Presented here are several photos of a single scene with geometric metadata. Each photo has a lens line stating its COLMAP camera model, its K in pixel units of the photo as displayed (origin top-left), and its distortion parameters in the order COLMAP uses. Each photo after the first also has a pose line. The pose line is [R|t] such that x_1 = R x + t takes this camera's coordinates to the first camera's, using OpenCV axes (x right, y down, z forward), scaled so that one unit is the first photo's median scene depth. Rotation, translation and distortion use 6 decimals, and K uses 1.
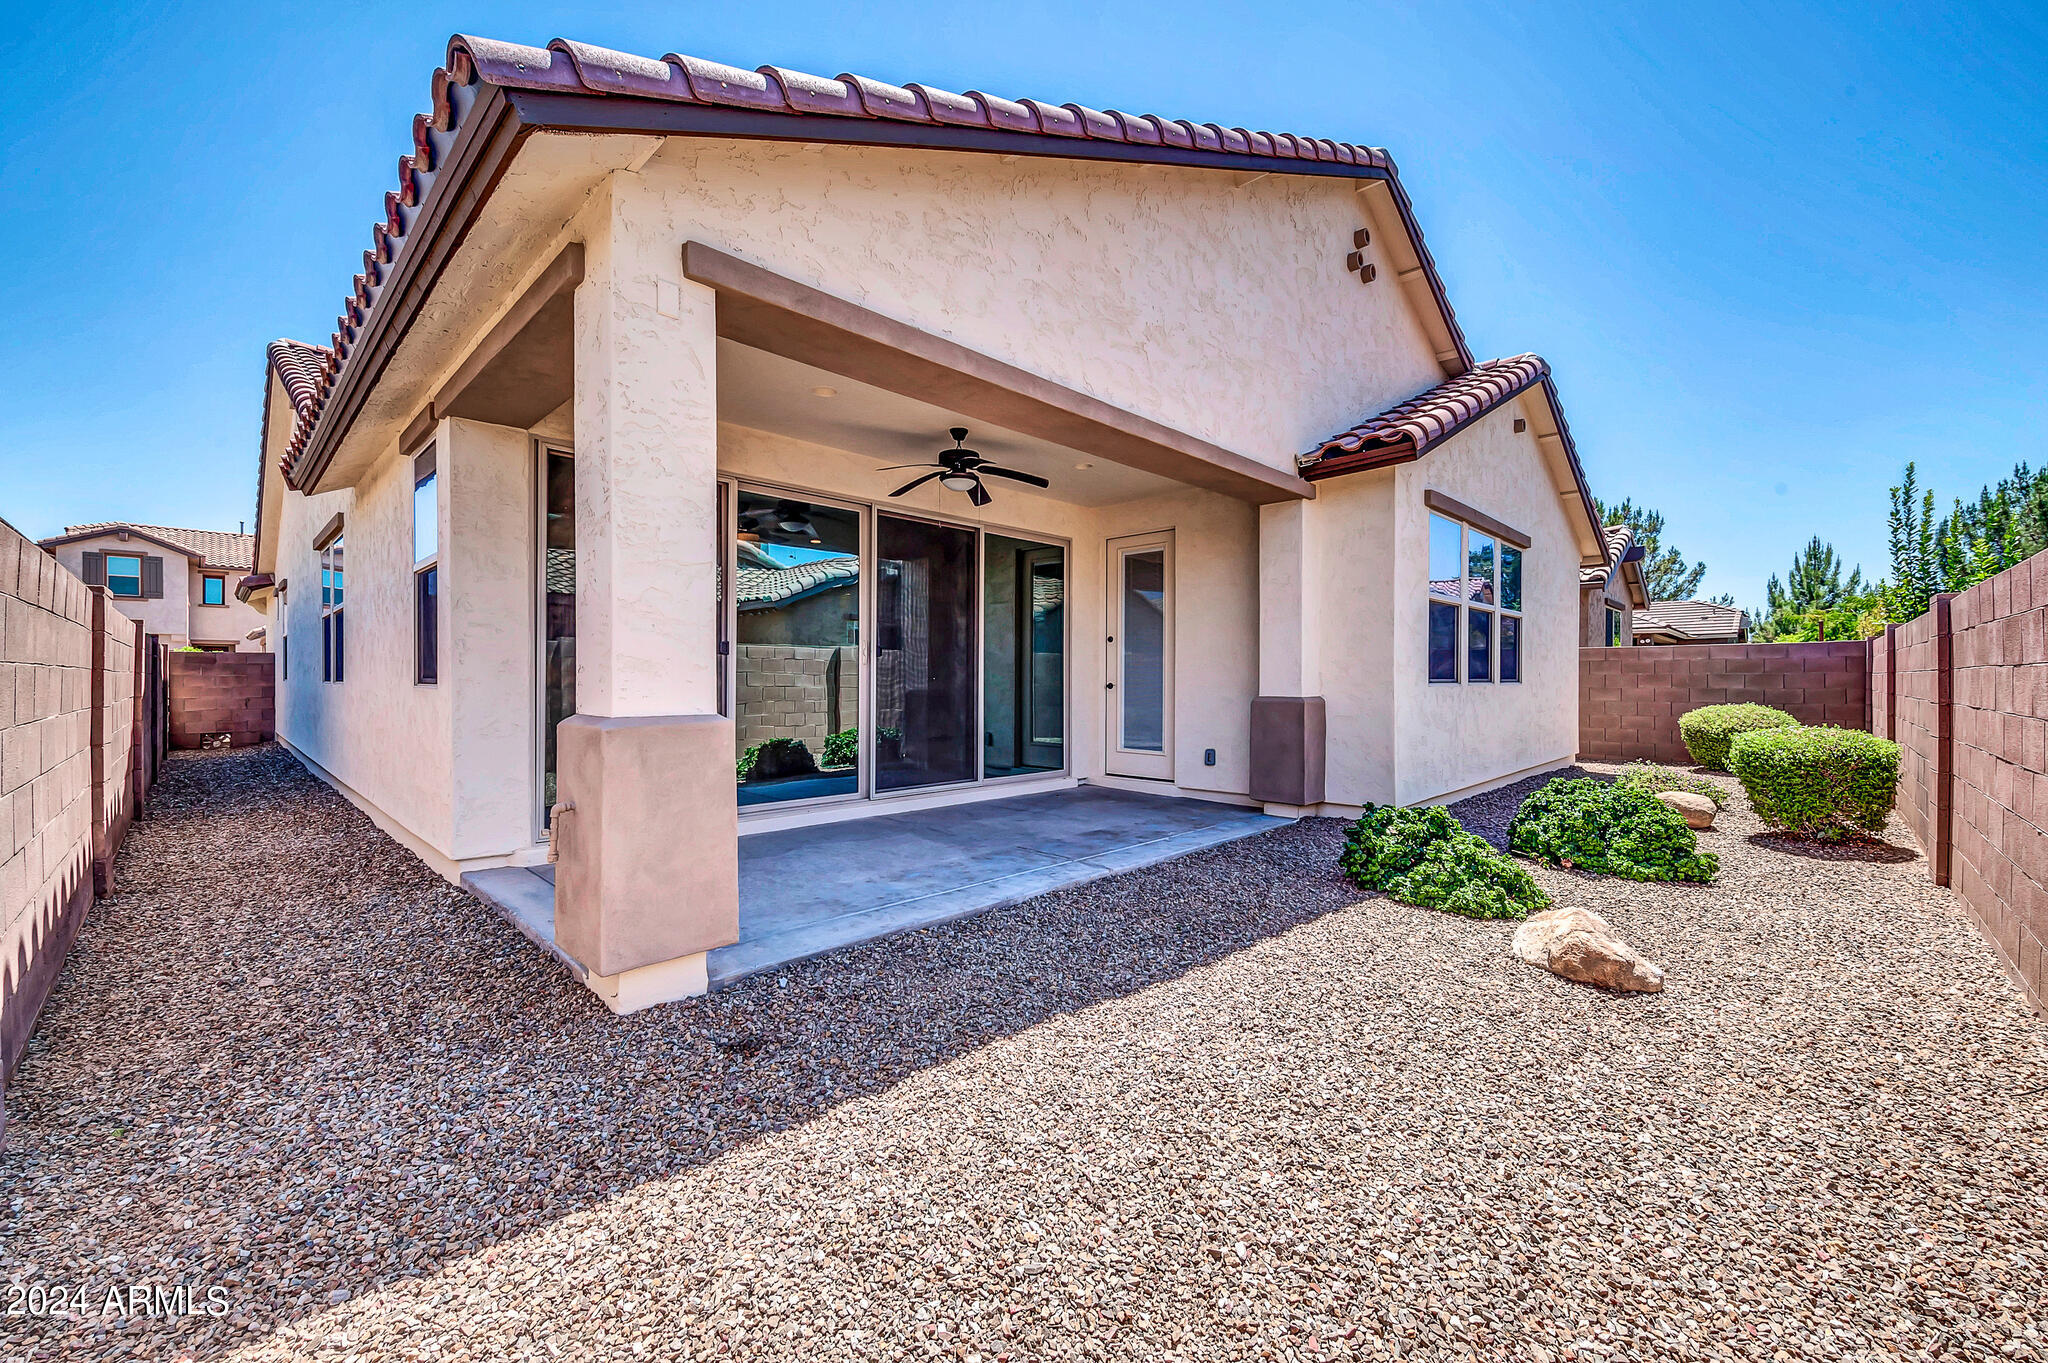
lens RADIAL K [[808.9, 0, 1024.7], [0, 808.9, 678.7], [0, 0, 1]] dist [-0.002909, -0.001126]
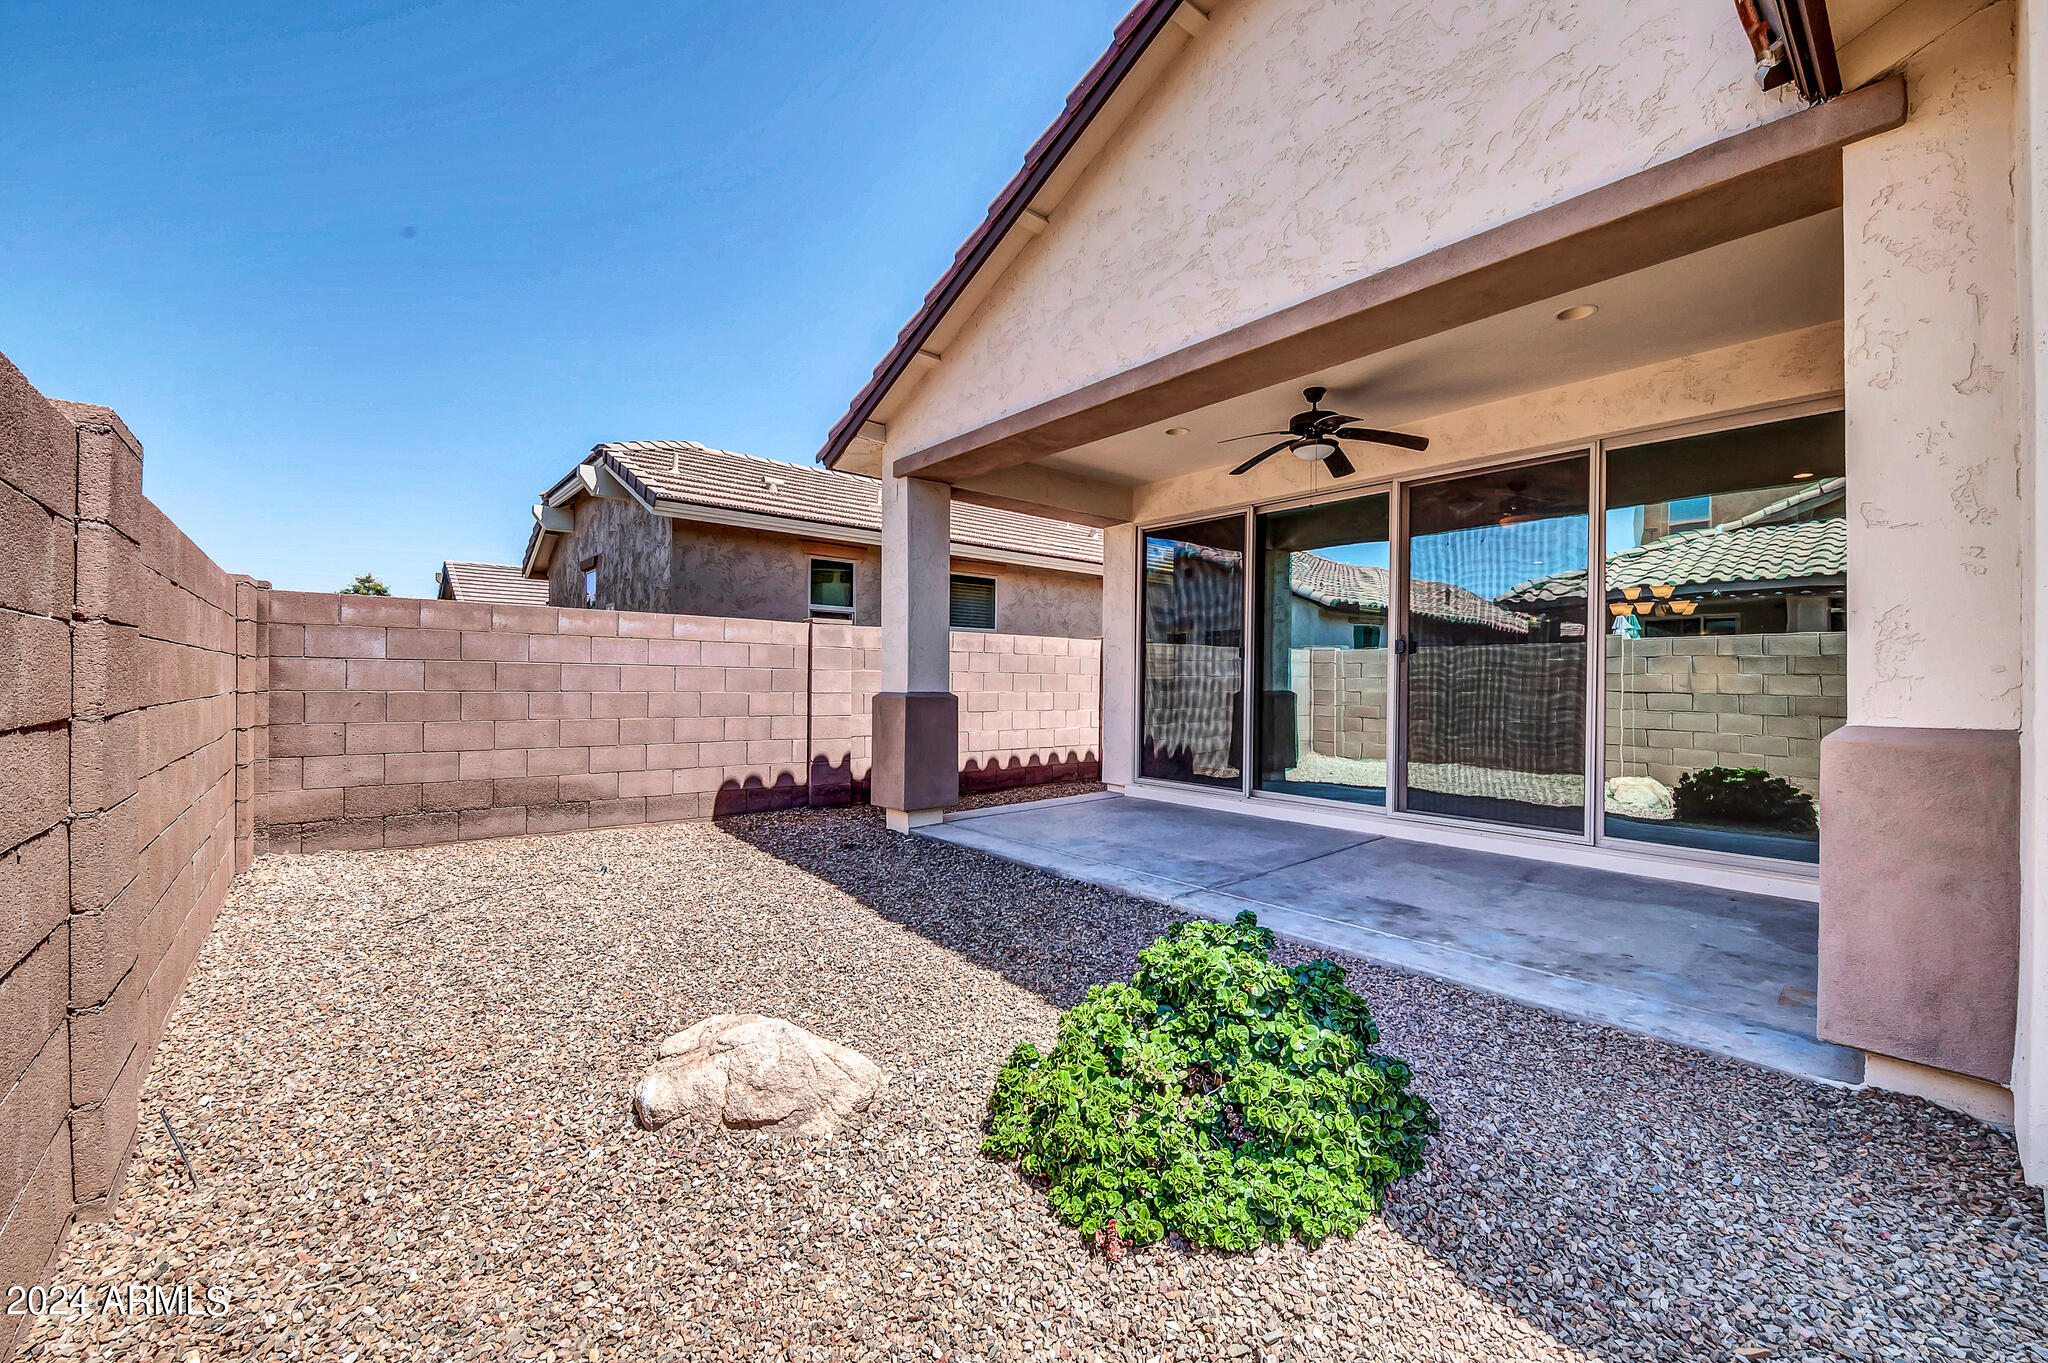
lens RADIAL K [[808.9, 0, 1028.0], [0, 808.9, 680.9], [0, 0, 1]] dist [-0.002909, -0.001126]
pose [[-0.090644, -0.004563, -0.995873, 0.815418], [-0.006845, 0.999969, -0.003959, 0.012707], [0.995860, 0.006457, -0.090672, 0.775630]]
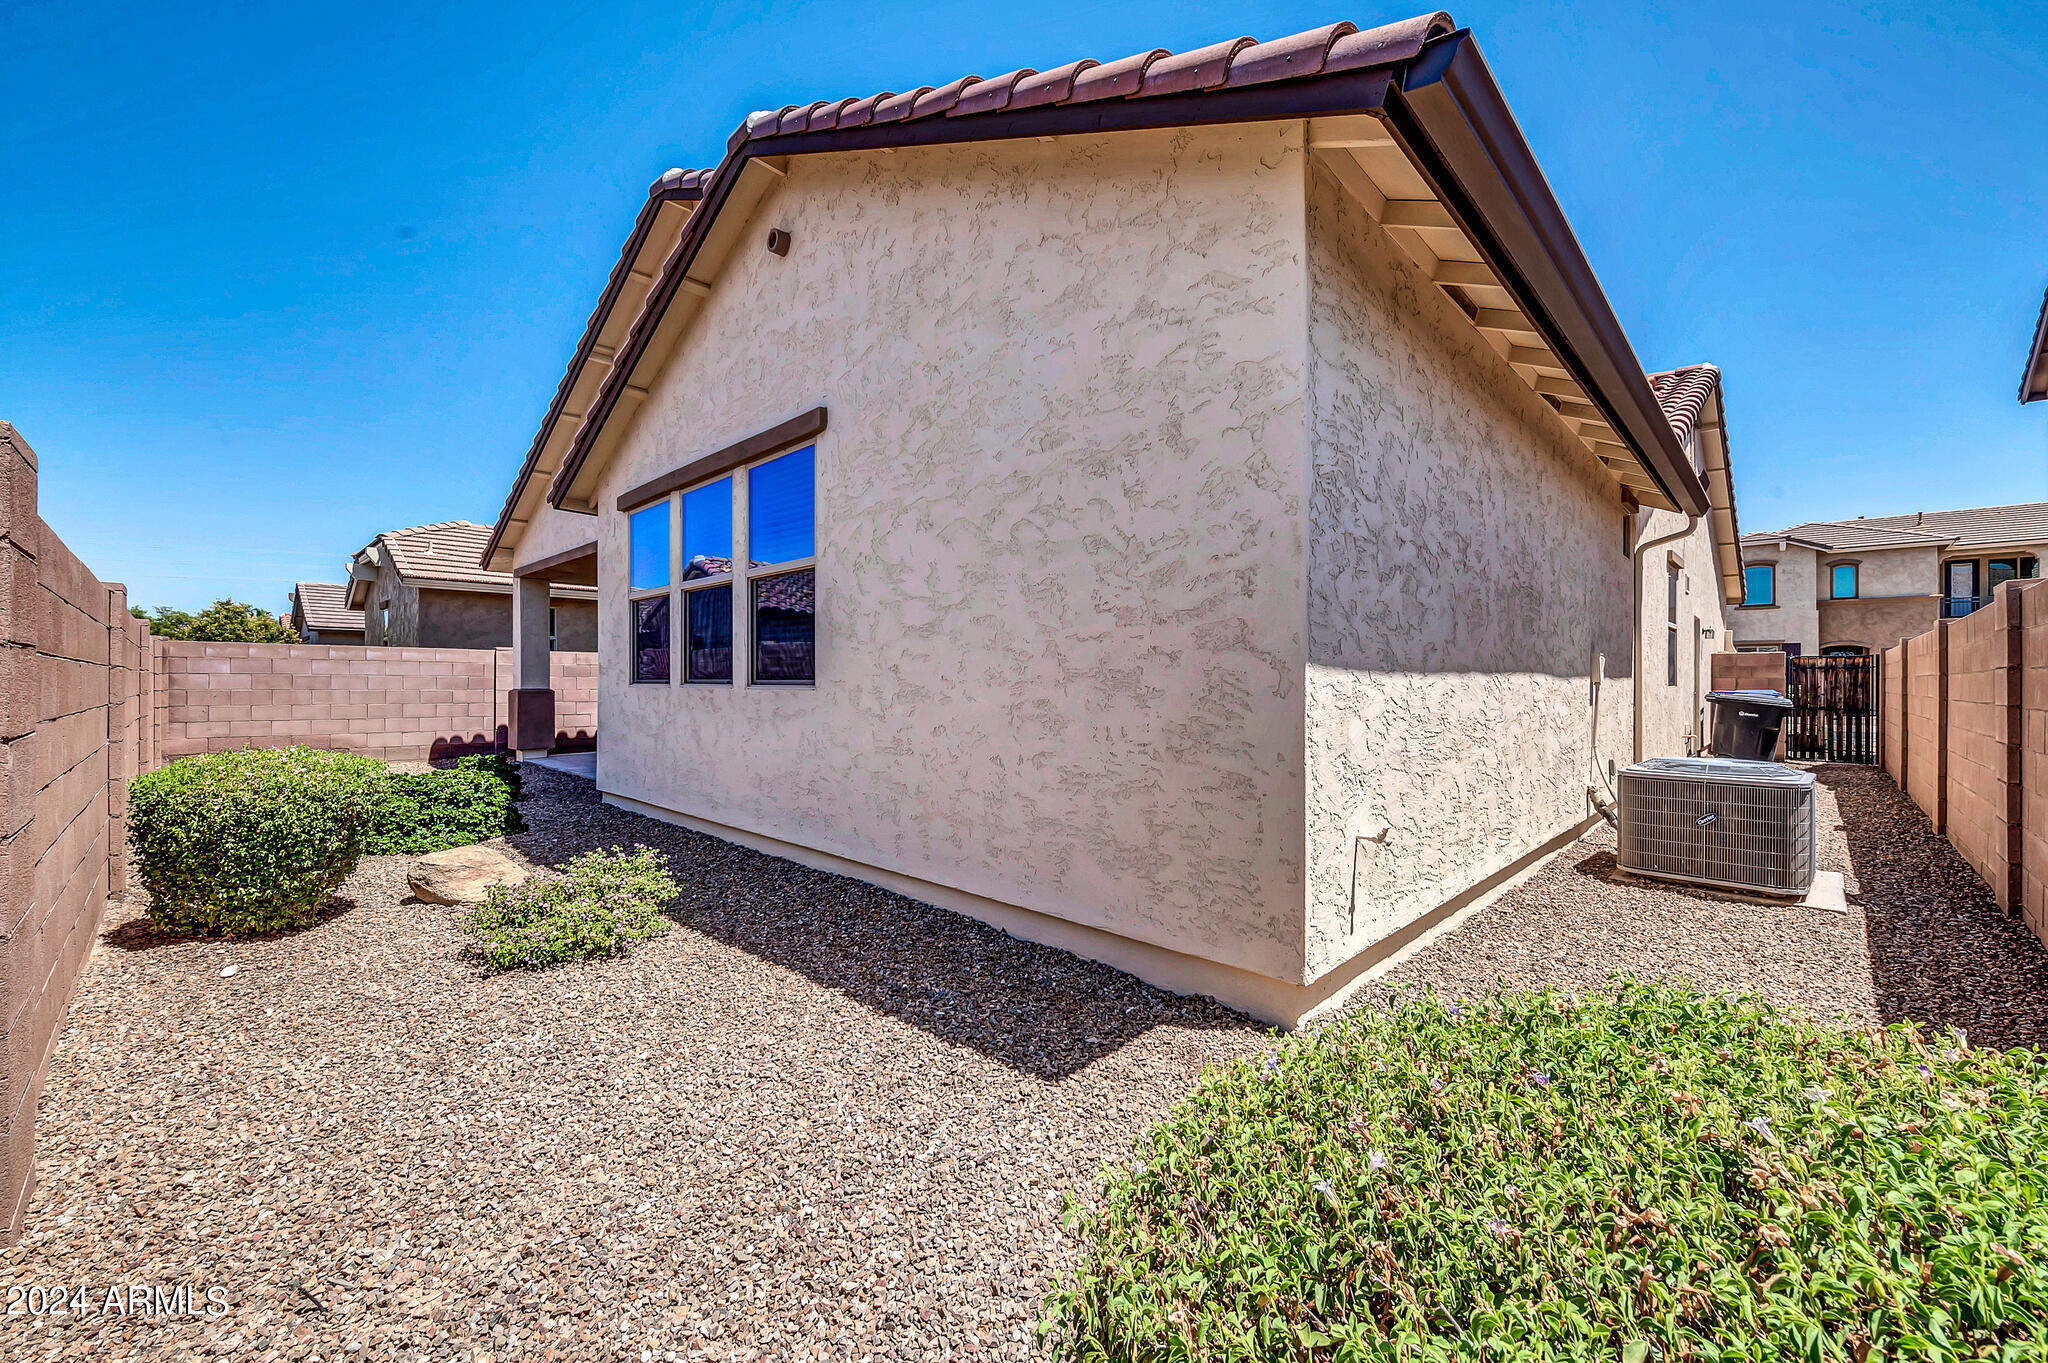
lens RADIAL K [[808.9, 0, 1020.4], [0, 808.9, 684.9], [0, 0, 1]] dist [-0.002909, -0.001126]
pose [[-0.004679, 0.003066, -0.999984, 1.773443], [-0.002662, 0.999992, 0.003078, 0.003866], [0.999986, 0.002676, -0.004671, 1.752348]]
